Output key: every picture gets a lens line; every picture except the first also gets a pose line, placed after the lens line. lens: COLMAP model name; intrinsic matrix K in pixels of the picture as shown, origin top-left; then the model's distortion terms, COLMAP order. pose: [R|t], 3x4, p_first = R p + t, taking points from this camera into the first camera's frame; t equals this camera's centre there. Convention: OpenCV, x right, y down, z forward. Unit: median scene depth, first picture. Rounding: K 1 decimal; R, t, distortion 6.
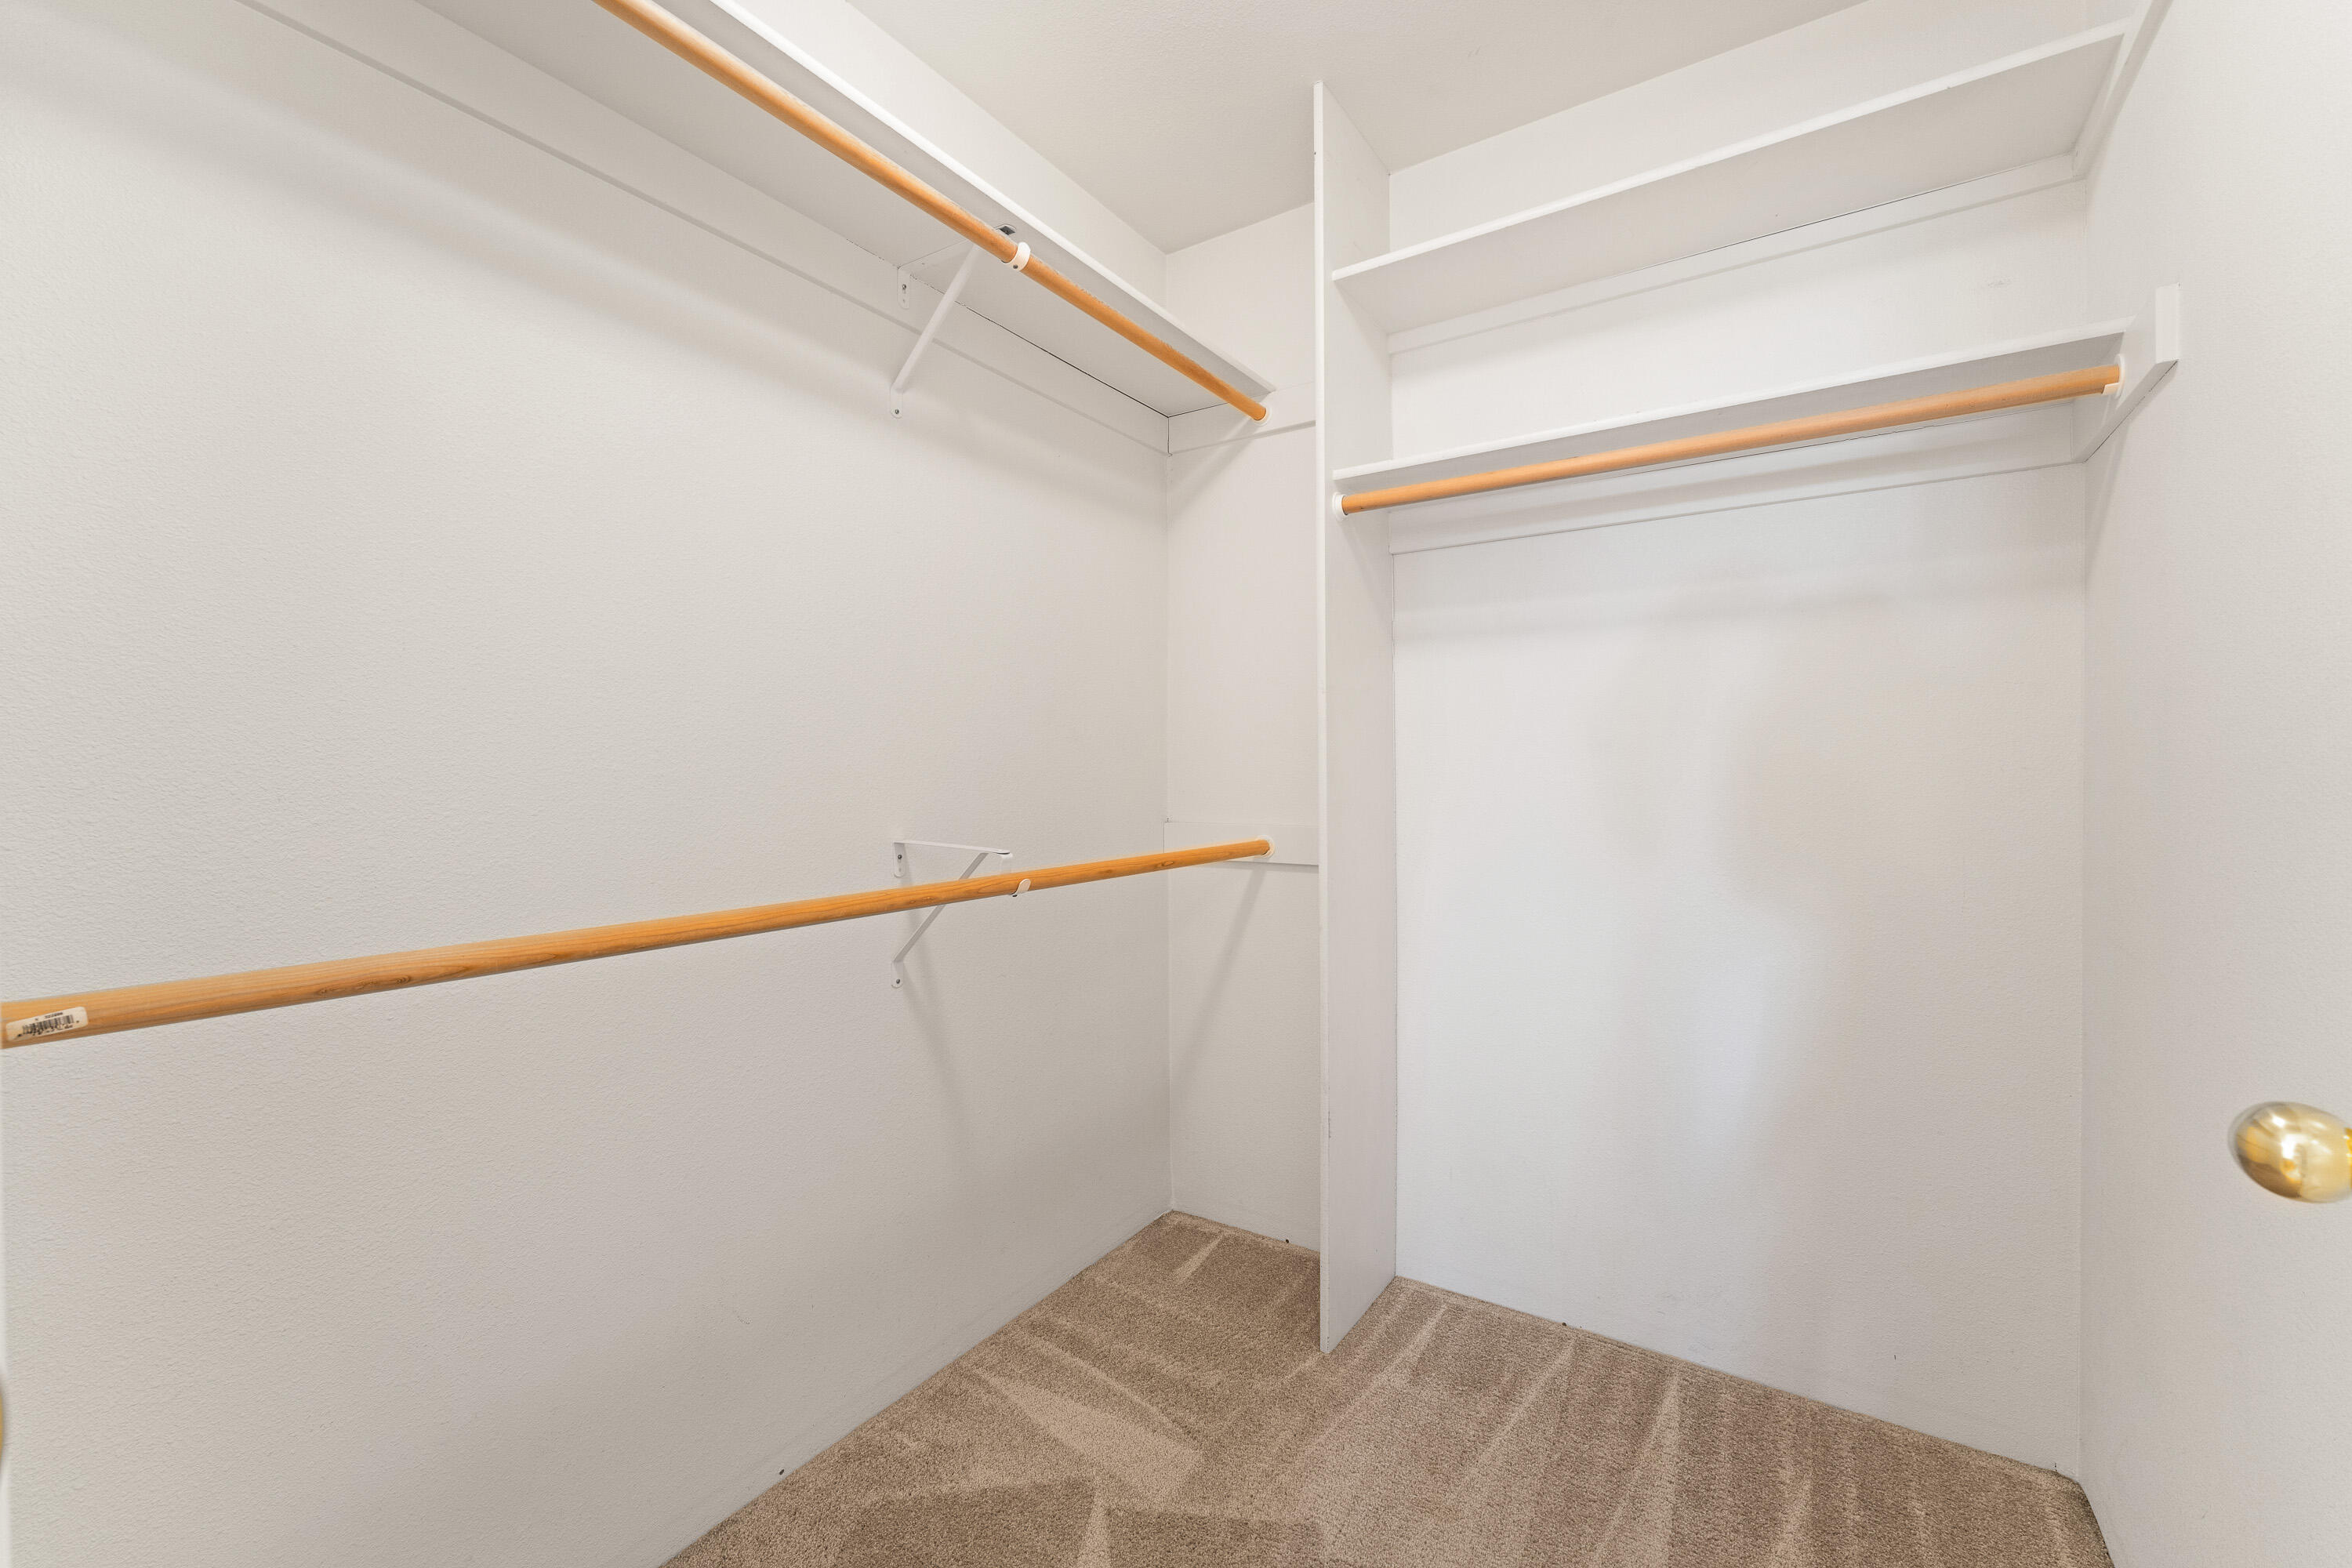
lens RADIAL K [[948.2, 0, 1176.0], [0, 948.2, 784.0], [0, 0, 1]] dist [0.000401, 0.000034]
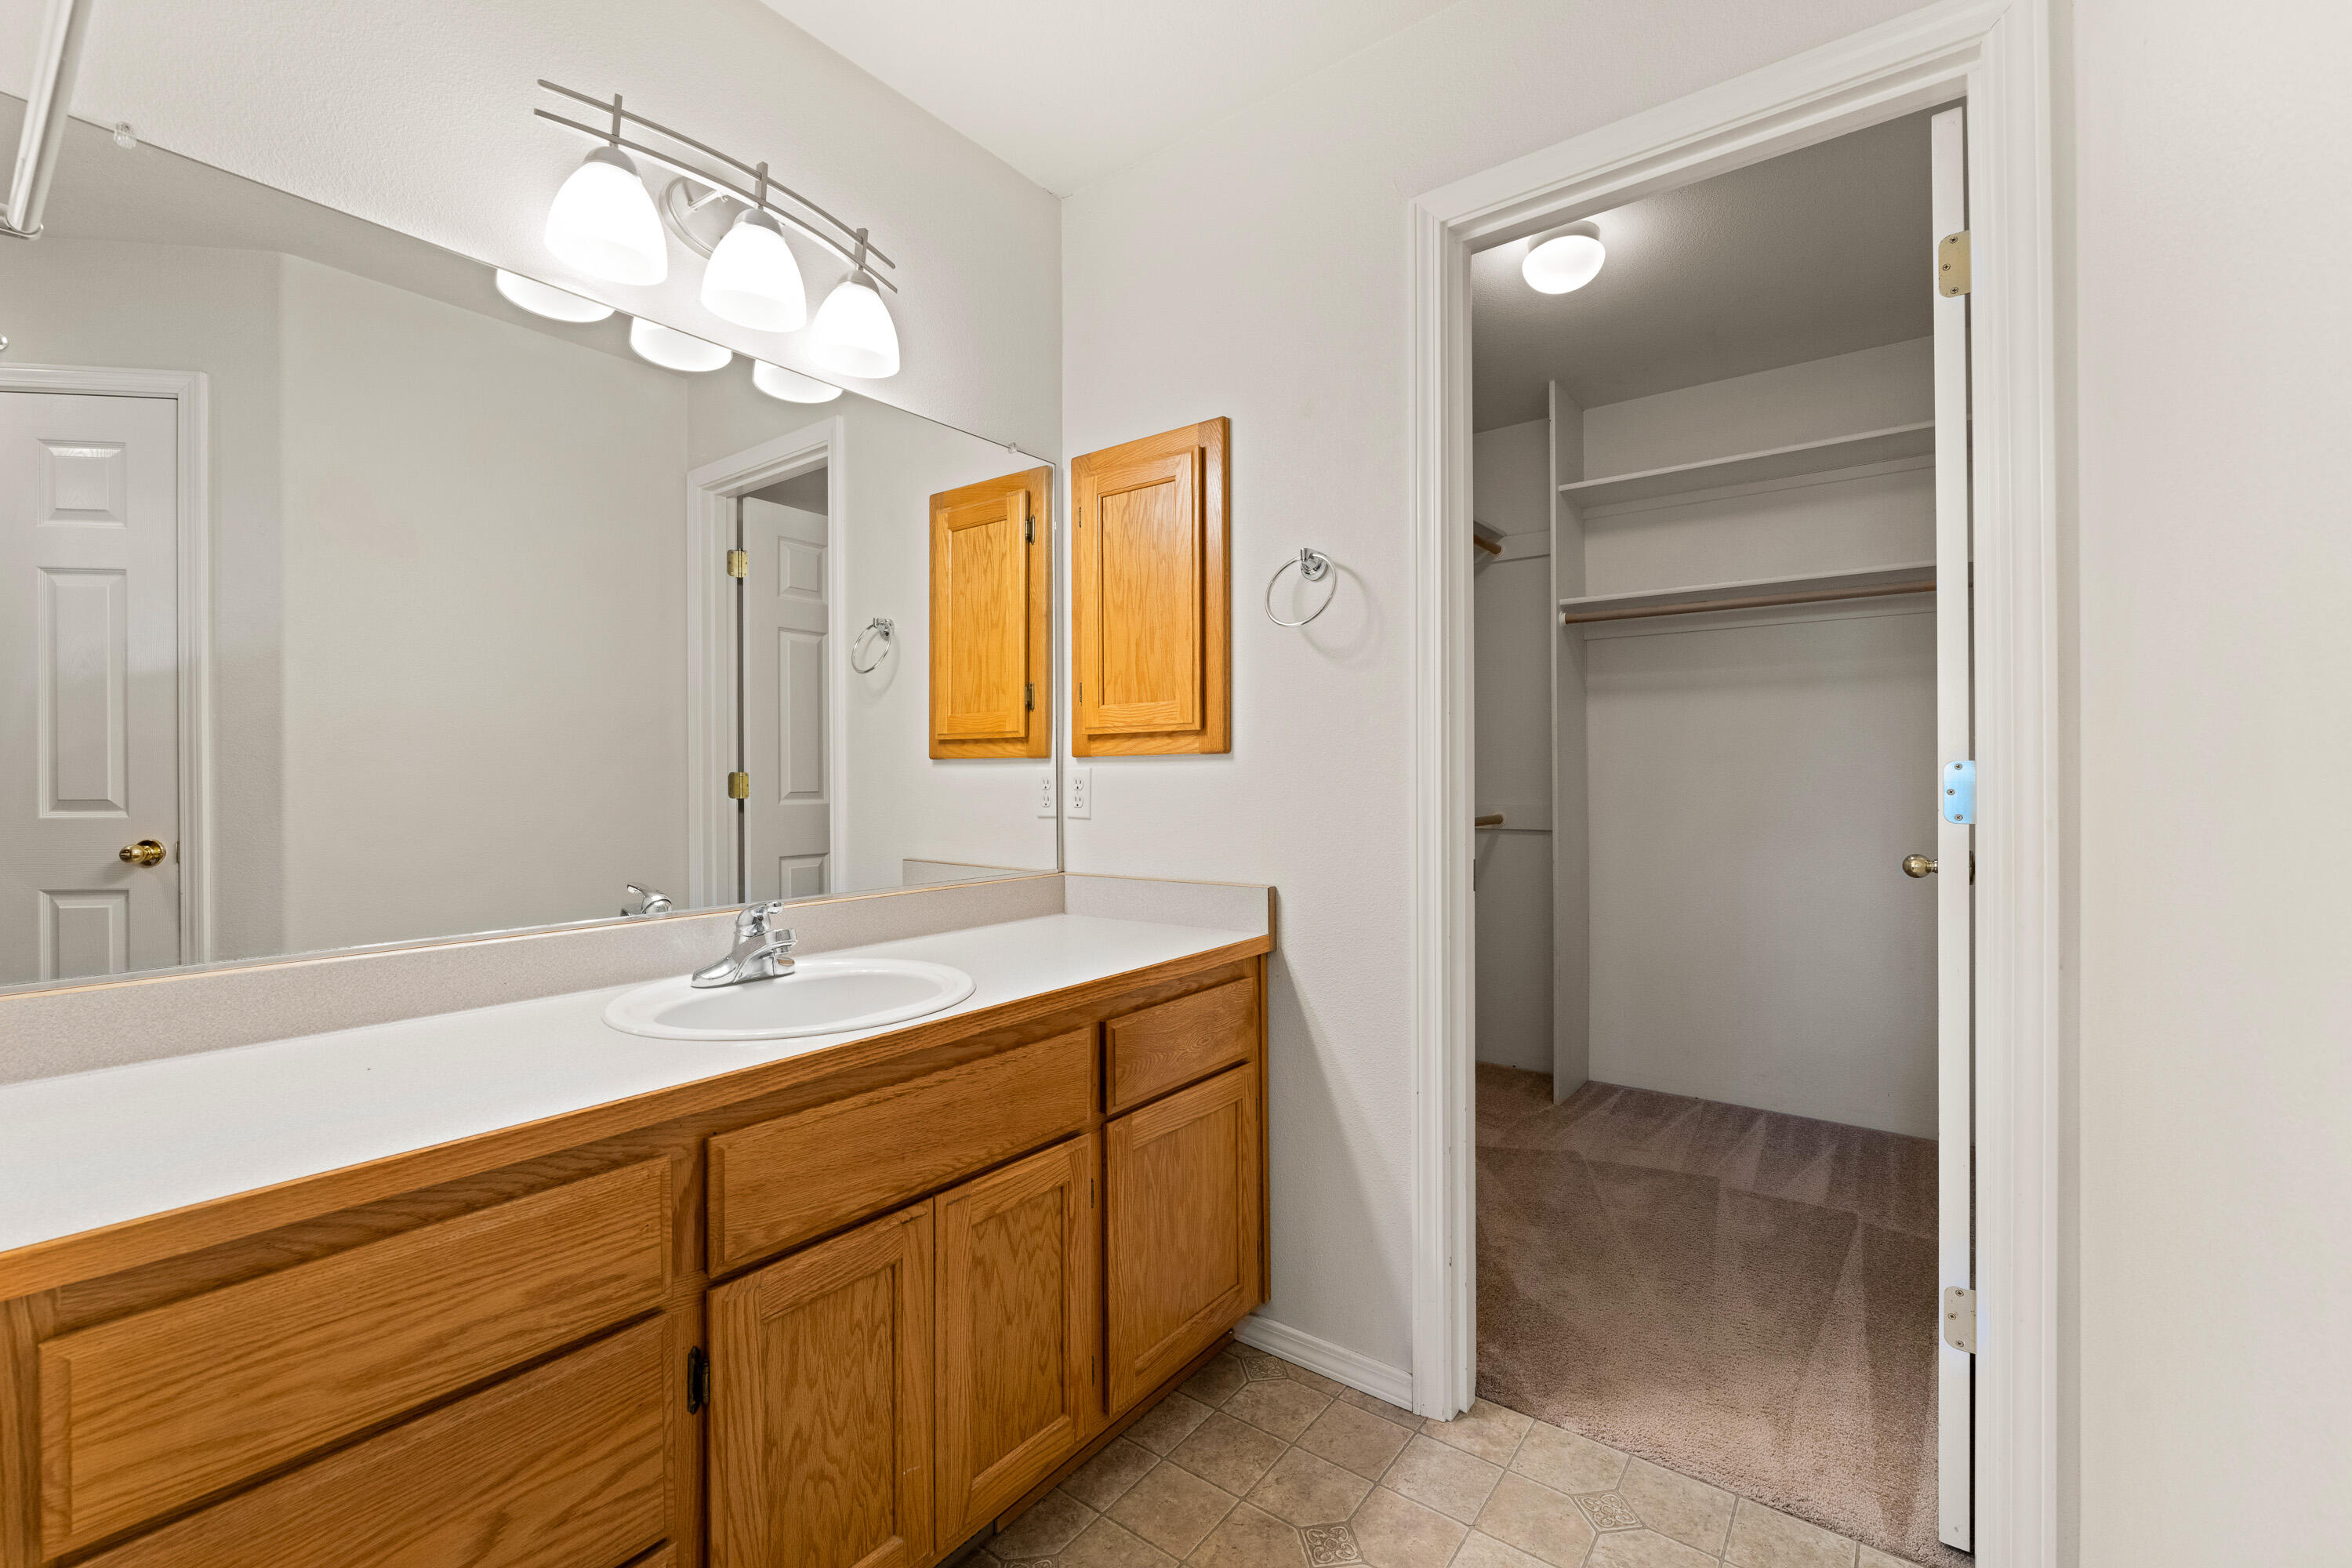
lens RADIAL K [[989.9, 0, 1176.0], [0, 989.9, 784.0], [0, 0, 1]] dist [-0.000534, -0.000030]
pose [[0.998679, -0.003888, -0.051235, -0.446353], [0.004006, 0.999990, 0.002204, 0.001316], [0.051226, -0.002406, 0.998684, -0.851459]]
